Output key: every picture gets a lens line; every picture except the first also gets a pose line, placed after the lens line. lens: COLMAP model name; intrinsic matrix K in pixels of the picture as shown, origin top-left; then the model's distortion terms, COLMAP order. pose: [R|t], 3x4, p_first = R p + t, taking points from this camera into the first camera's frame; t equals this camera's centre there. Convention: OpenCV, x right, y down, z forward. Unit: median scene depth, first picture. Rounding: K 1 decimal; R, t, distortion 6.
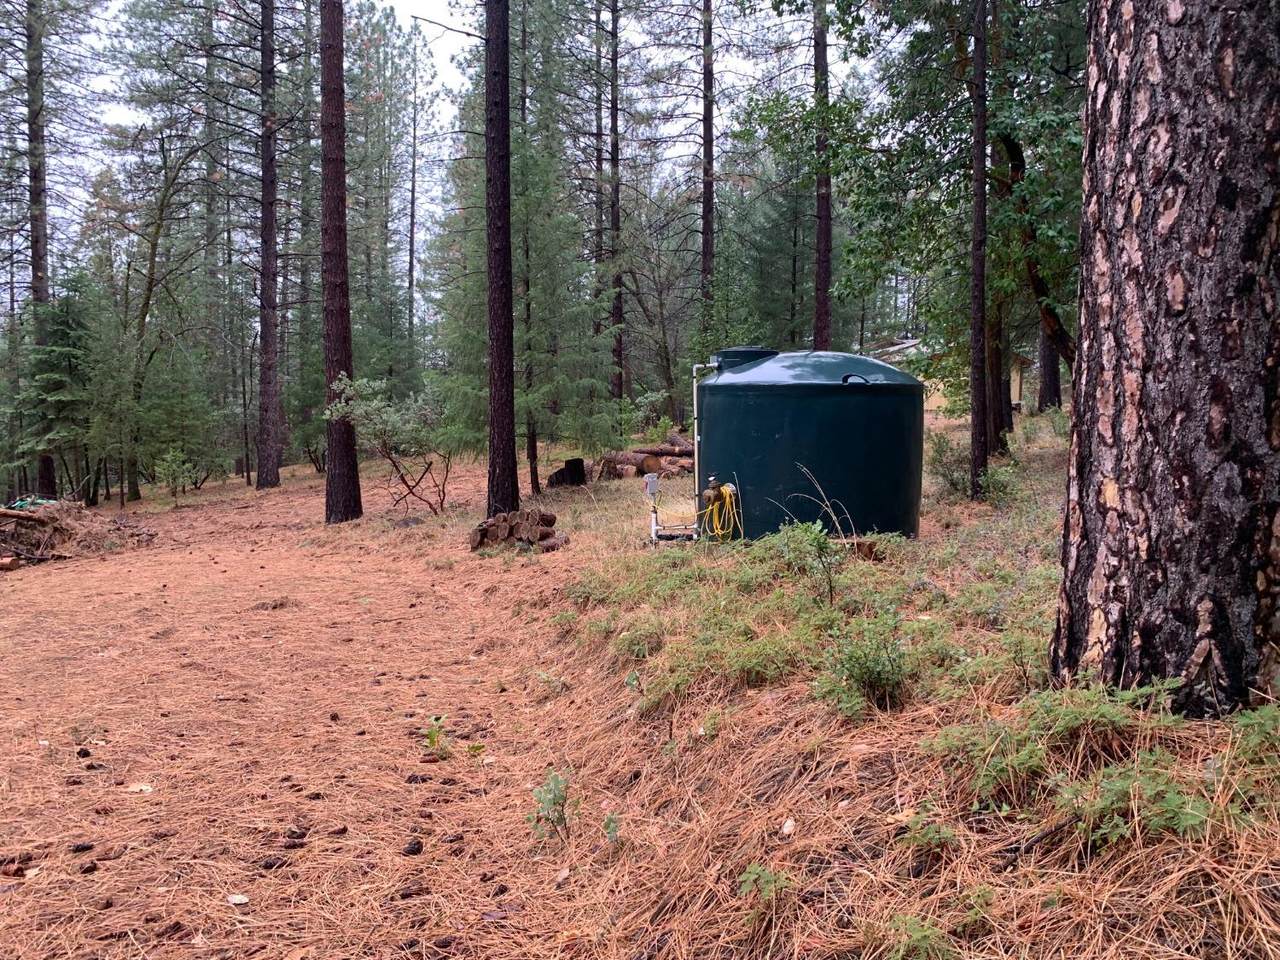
lens RADIAL K [[974.4, 0, 641.7], [0, 974.4, 482.3], [0, 0, 1]] dist [-0.005022, -0.000460]
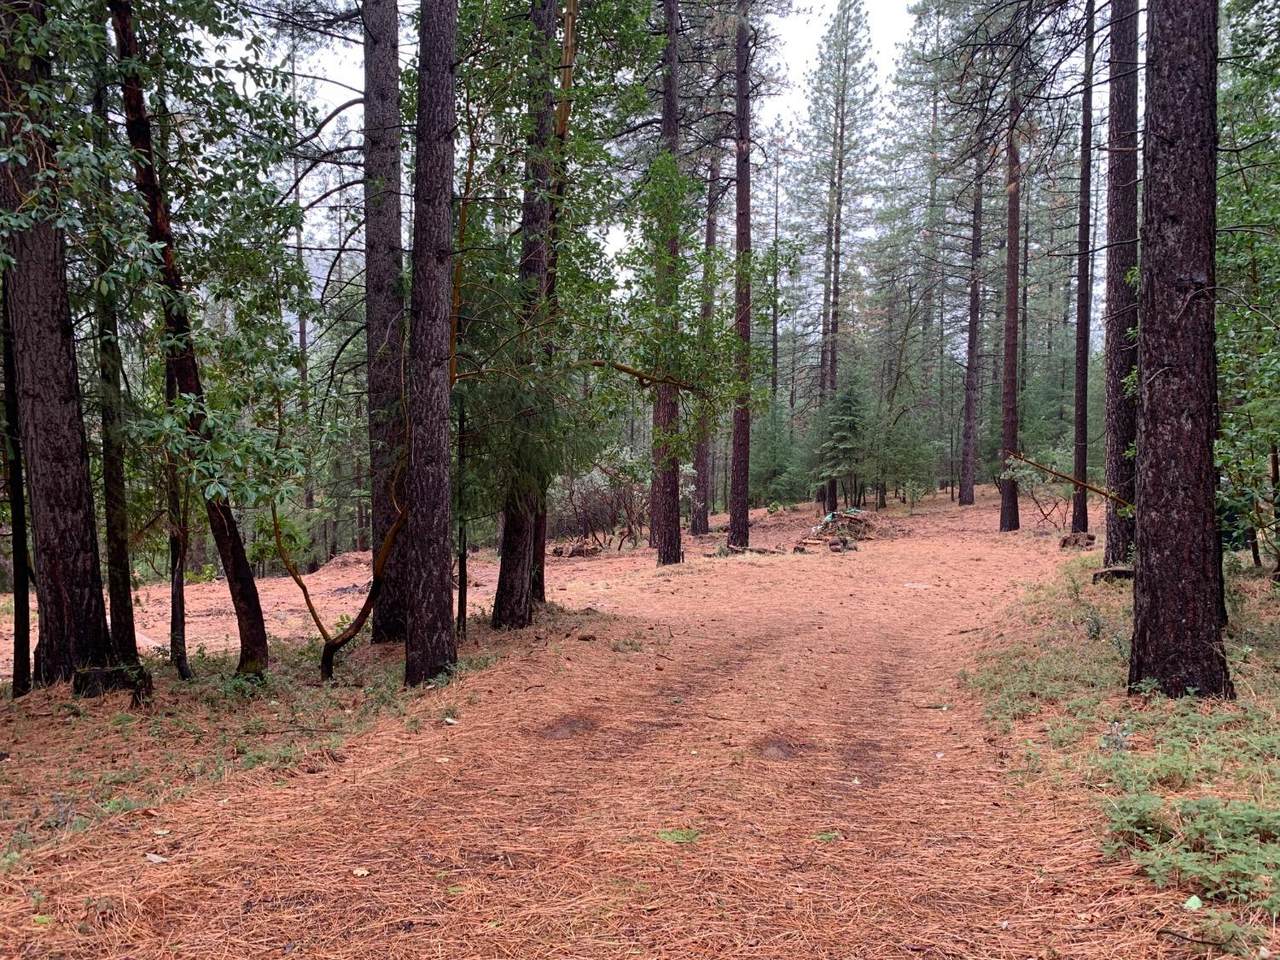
lens RADIAL K [[974.4, 0, 642.2], [0, 974.4, 481.8], [0, 0, 1]] dist [-0.005022, -0.000460]
pose [[0.787329, 0.036137, -0.615473, 0.282465], [-0.035515, 0.999281, 0.013240, -0.052083], [0.615509, 0.011434, 0.788047, -0.897161]]
